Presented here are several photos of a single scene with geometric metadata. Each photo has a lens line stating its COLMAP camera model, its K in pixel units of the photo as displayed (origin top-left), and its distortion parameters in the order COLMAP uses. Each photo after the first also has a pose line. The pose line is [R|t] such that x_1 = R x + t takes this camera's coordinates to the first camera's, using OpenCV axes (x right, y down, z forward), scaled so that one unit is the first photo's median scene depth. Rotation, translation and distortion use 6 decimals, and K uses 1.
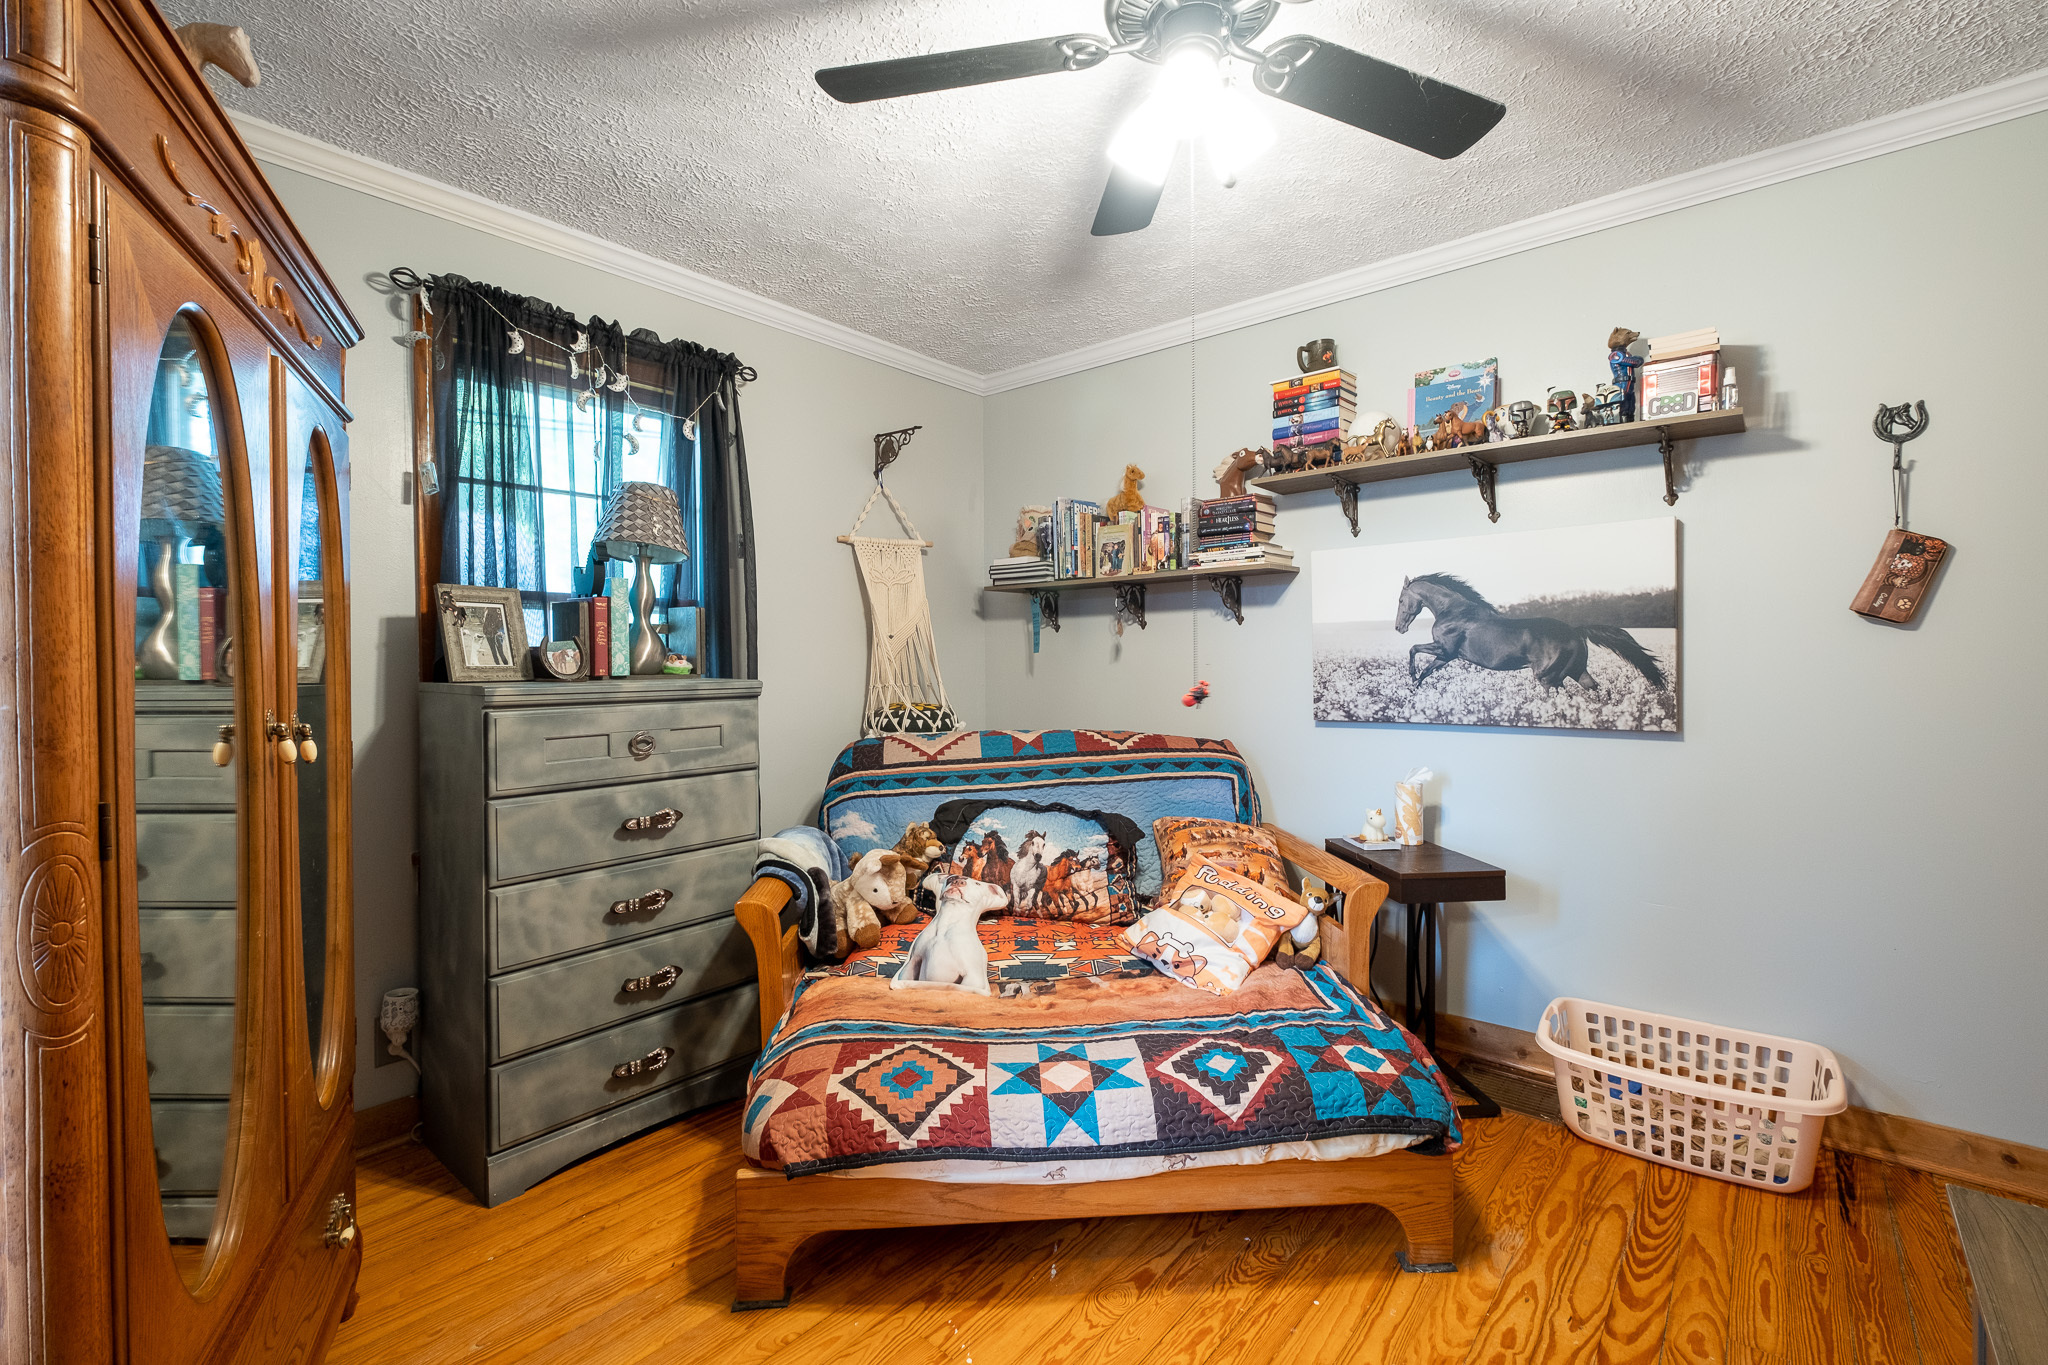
lens RADIAL K [[900.4, 0, 1019.7], [0, 900.4, 670.8], [0, 0, 1]] dist [0.013373, -0.010610]
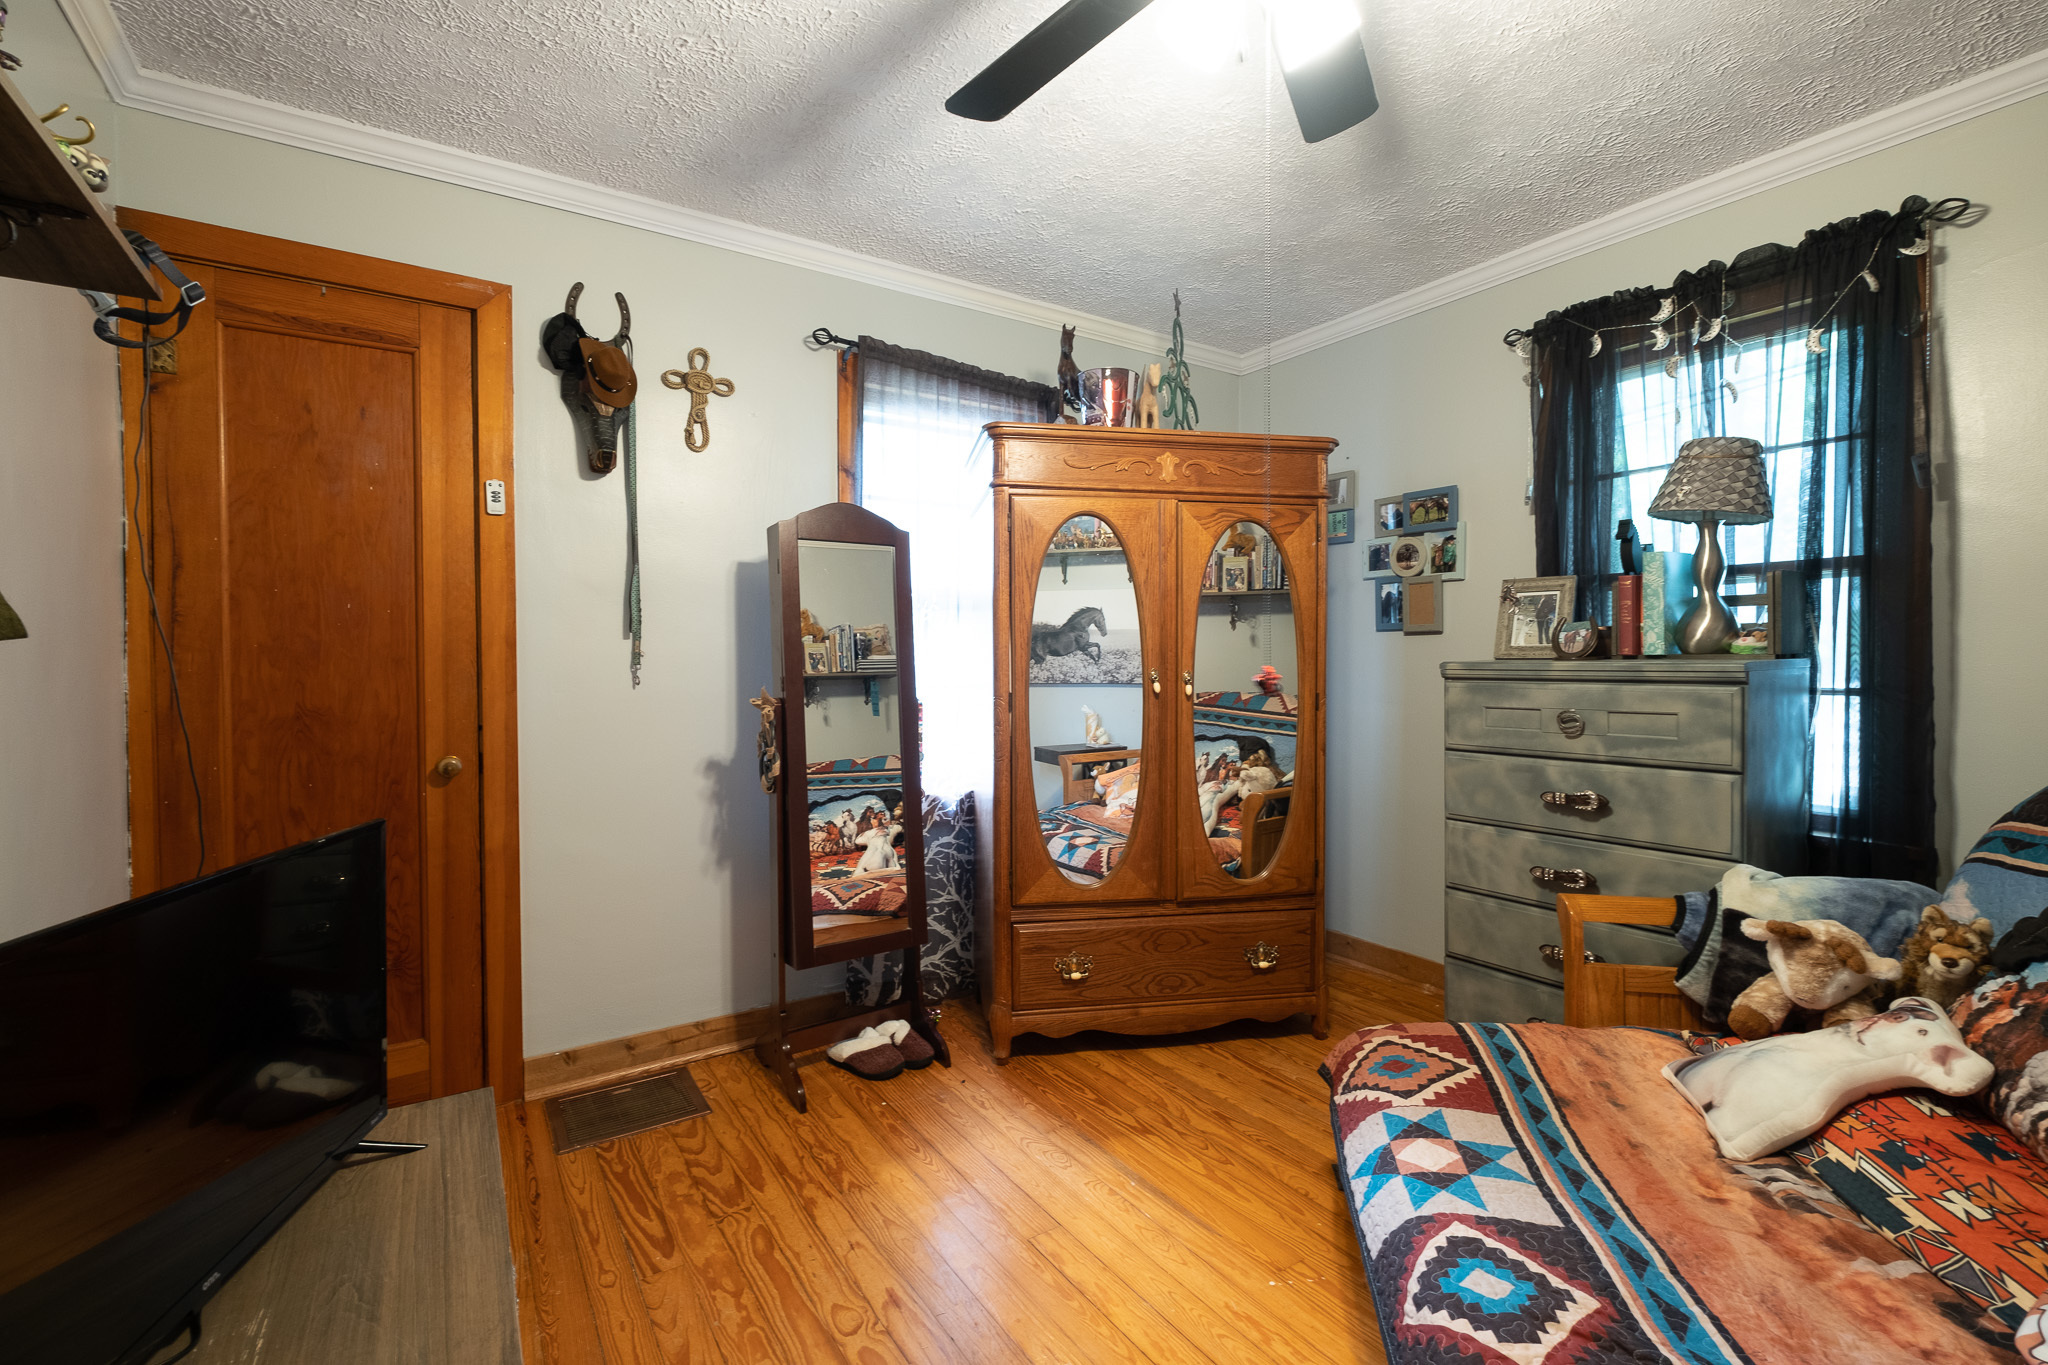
lens RADIAL K [[900.4, 0, 1019.7], [0, 900.4, 670.8], [0, 0, 1]] dist [0.013373, -0.010610]
pose [[-0.289831, 0.027058, -0.956695, 0.765972], [0.001798, 0.999614, 0.027727, -0.006322], [0.957076, 0.006316, -0.289768, 0.737223]]
